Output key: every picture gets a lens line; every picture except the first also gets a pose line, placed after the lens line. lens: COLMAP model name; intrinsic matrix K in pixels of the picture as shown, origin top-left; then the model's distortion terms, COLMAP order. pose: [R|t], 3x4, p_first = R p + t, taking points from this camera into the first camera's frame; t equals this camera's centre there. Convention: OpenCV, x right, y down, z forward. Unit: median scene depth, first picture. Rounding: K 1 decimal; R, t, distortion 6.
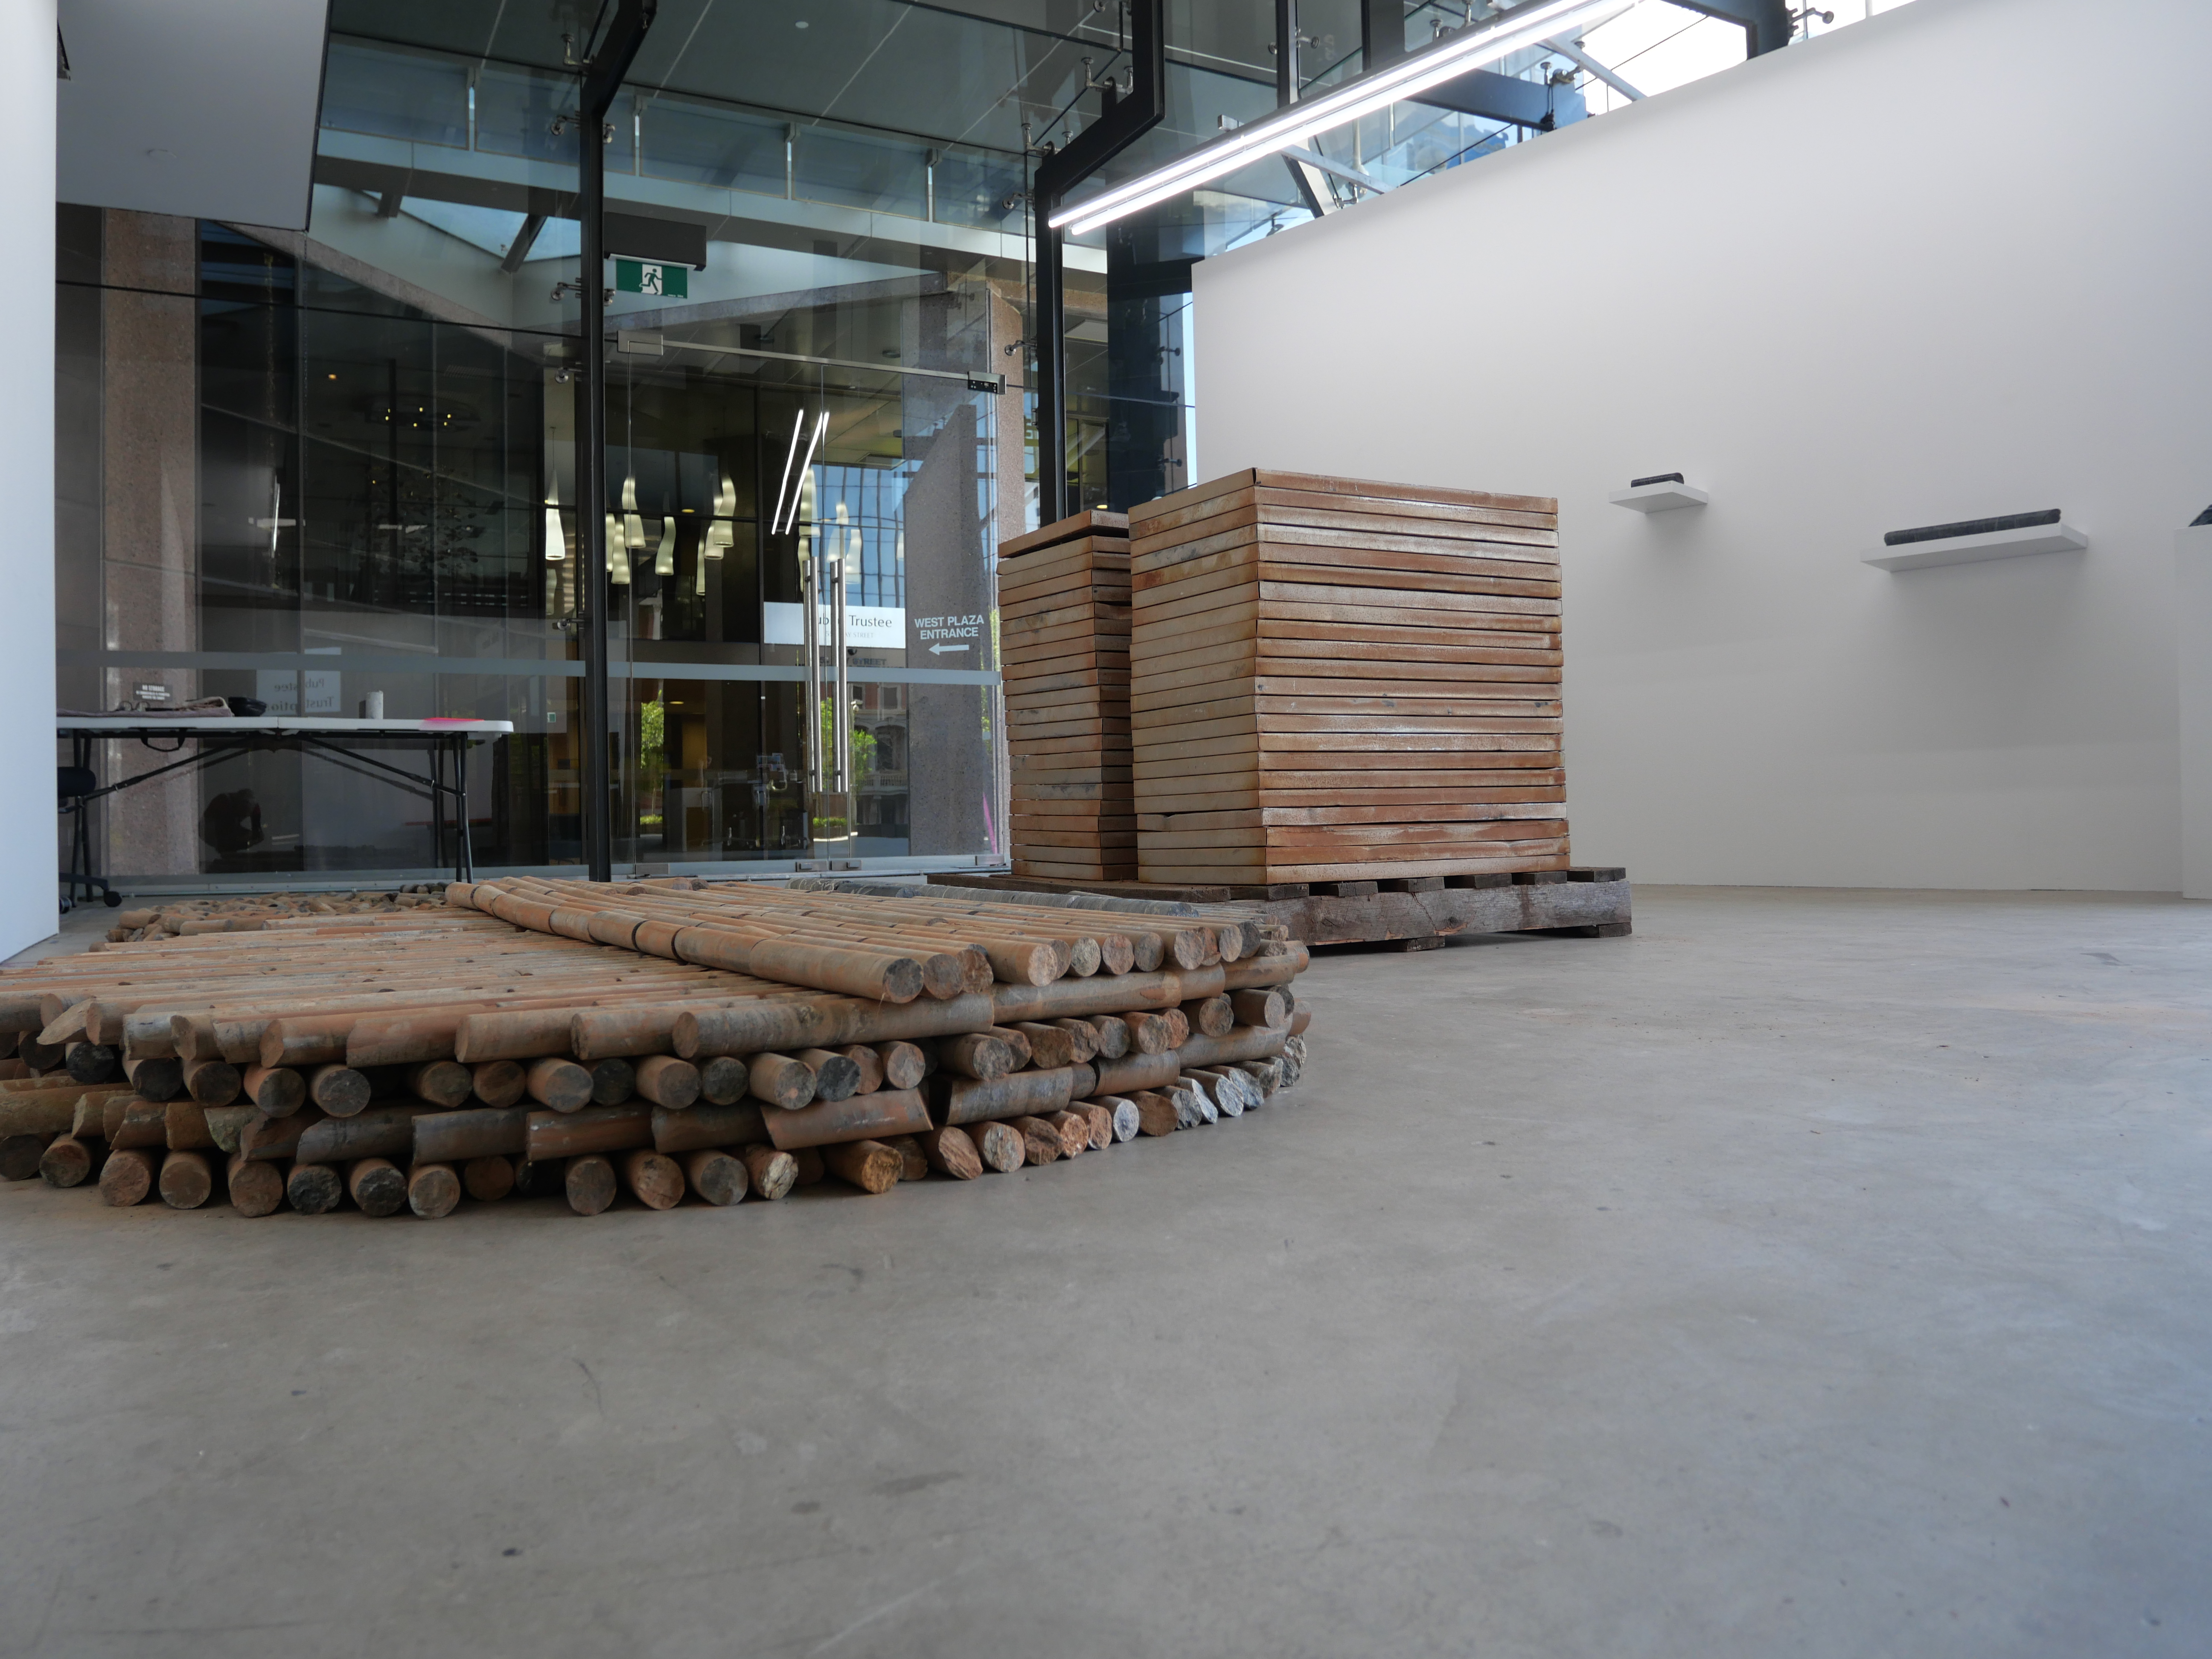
lens RADIAL K [[1643.5, 0, 1106.0], [0, 1643.5, 829.5], [0, 0, 1]] dist [-0.066226, 0.028244]
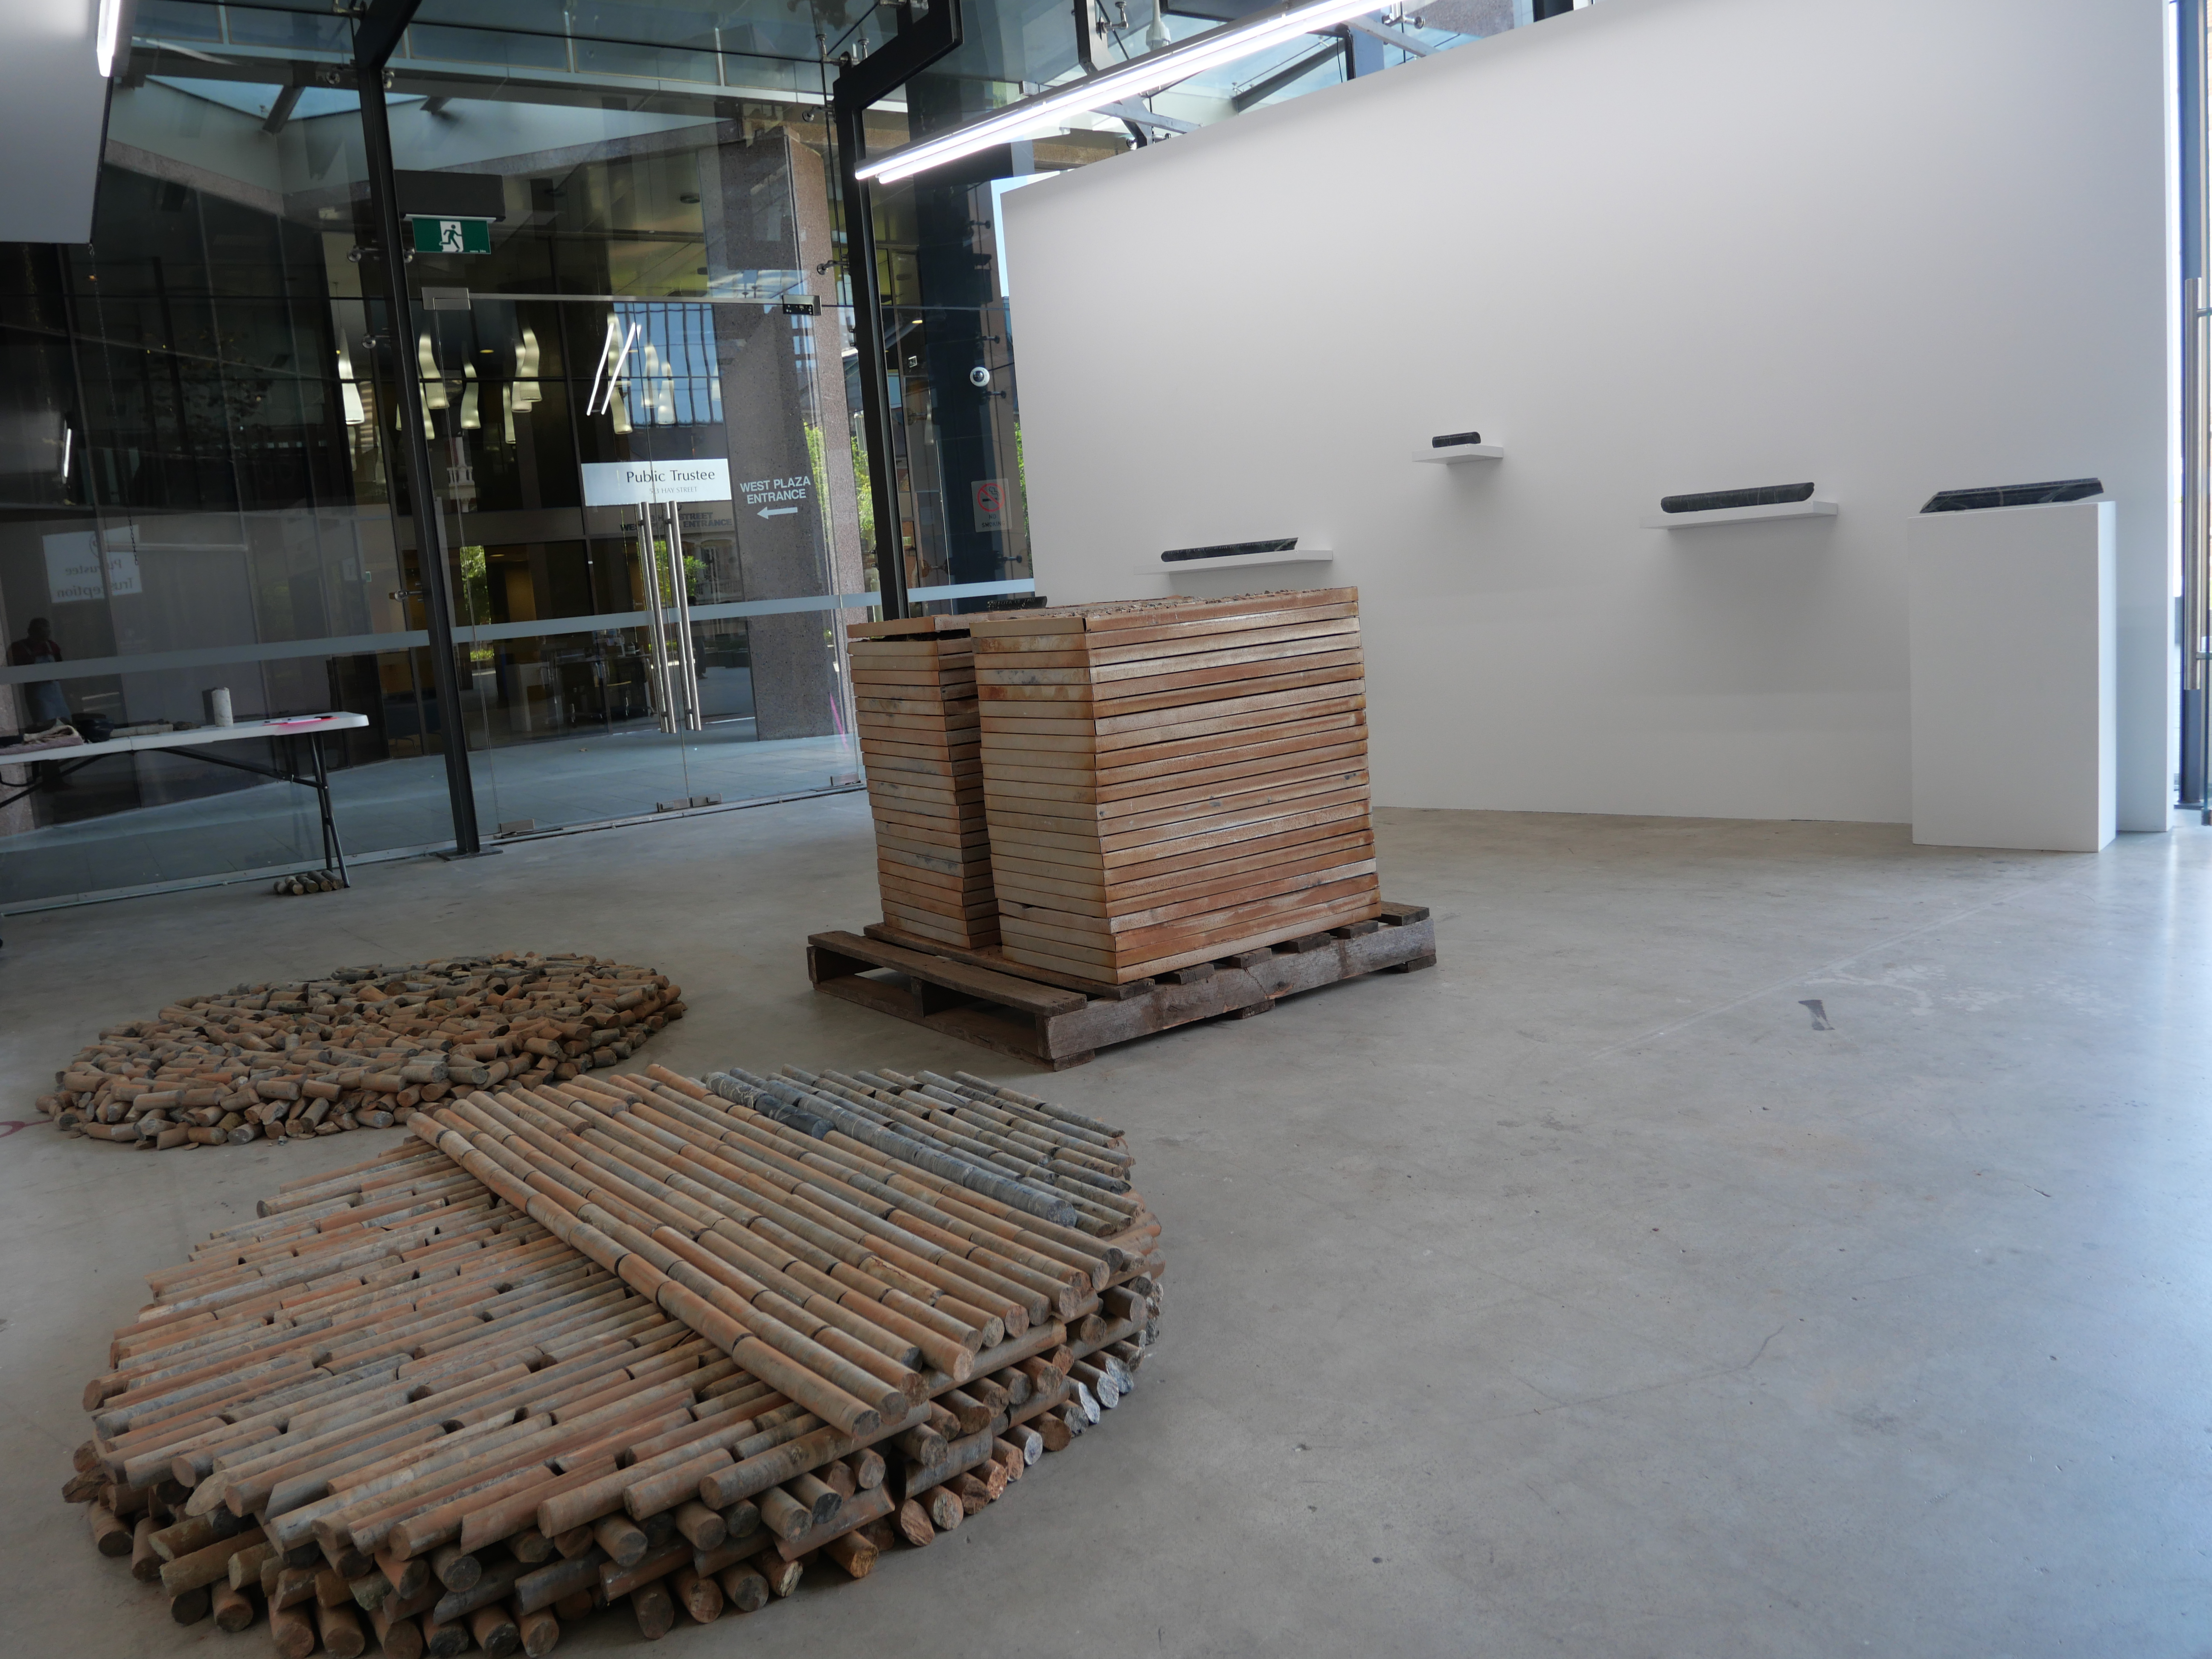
lens RADIAL K [[1643.5, 0, 1106.0], [0, 1643.5, 829.5], [0, 0, 1]] dist [-0.066226, 0.028244]
pose [[0.993123, -0.076243, 0.088849, -0.003522], [0.063268, 0.988033, 0.140667, -0.212029], [-0.098511, -0.134078, 0.986062, -0.102060]]
